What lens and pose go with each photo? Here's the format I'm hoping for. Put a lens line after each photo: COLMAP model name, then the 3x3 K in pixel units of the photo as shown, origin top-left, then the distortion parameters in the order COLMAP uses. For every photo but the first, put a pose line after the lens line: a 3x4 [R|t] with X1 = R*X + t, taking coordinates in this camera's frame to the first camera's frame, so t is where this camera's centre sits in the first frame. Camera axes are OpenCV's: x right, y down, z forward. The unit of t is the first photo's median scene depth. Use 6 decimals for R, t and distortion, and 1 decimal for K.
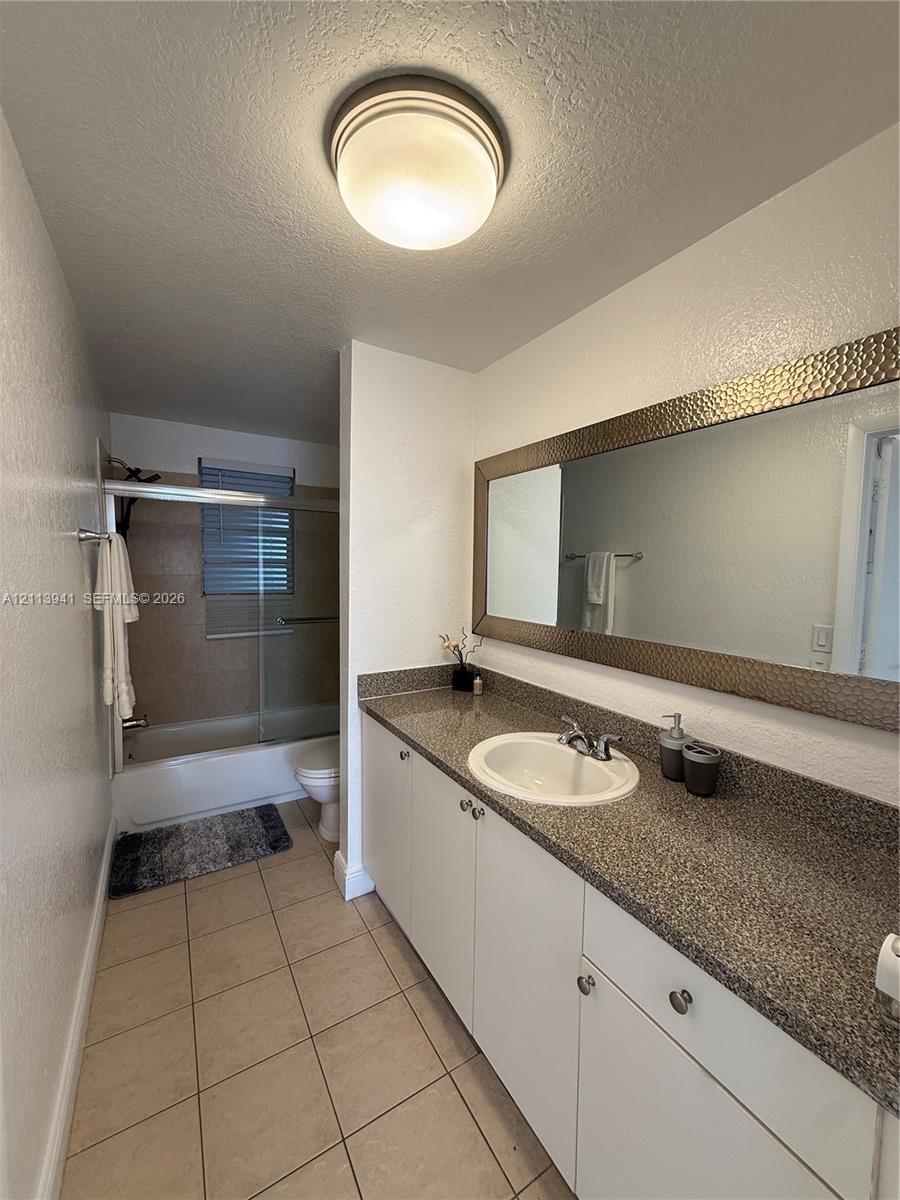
lens RADIAL K [[467.4, 0, 439.0], [0, 467.4, 605.0], [0, 0, 1]] dist [0.001284, 0.000182]
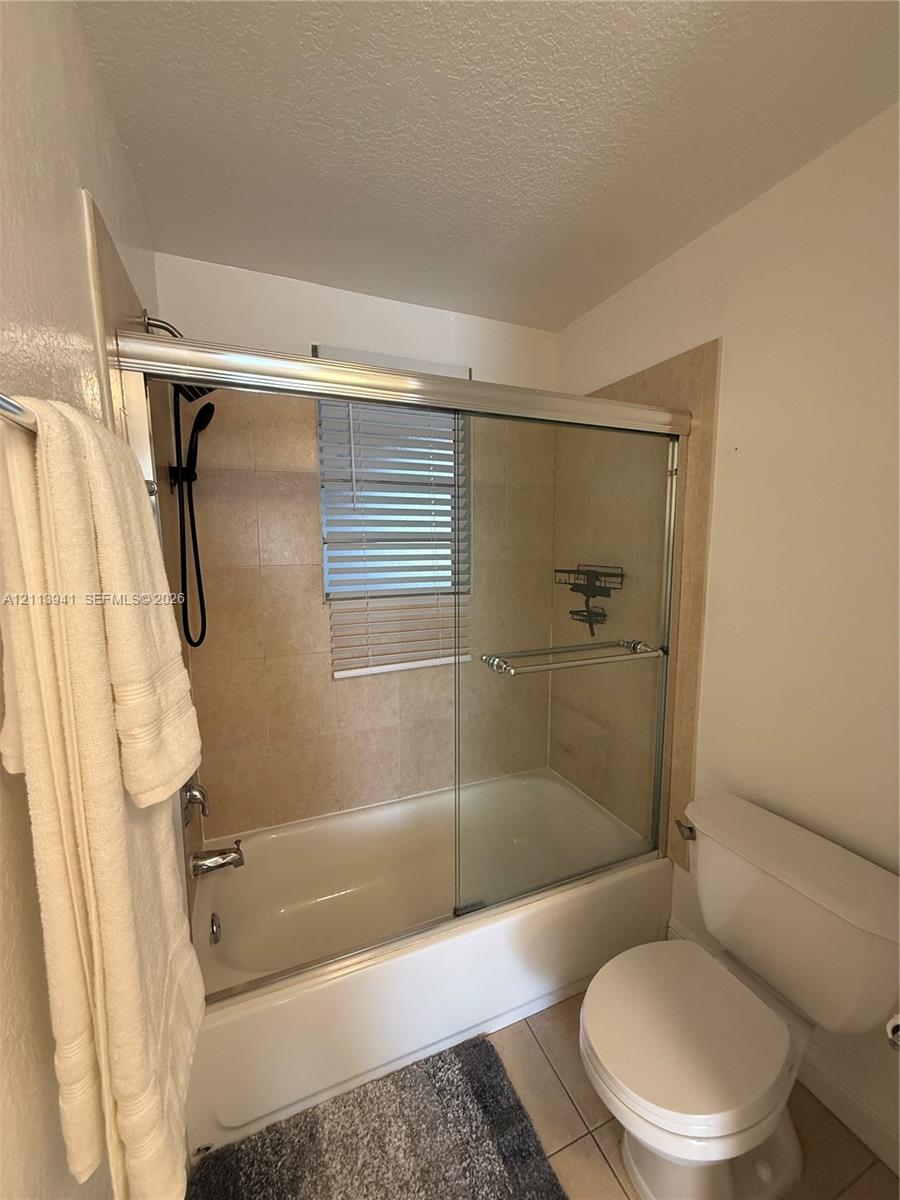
lens RADIAL K [[475.2, 0, 450.0], [0, 475.2, 600.0], [0, 0, 1]] dist [-0.000384, 0.000333]
pose [[0.990986, -0.007667, -0.133743, -0.297952], [0.013071, 0.999131, 0.039577, -0.044430], [0.133324, -0.040969, 0.990225, 0.483339]]
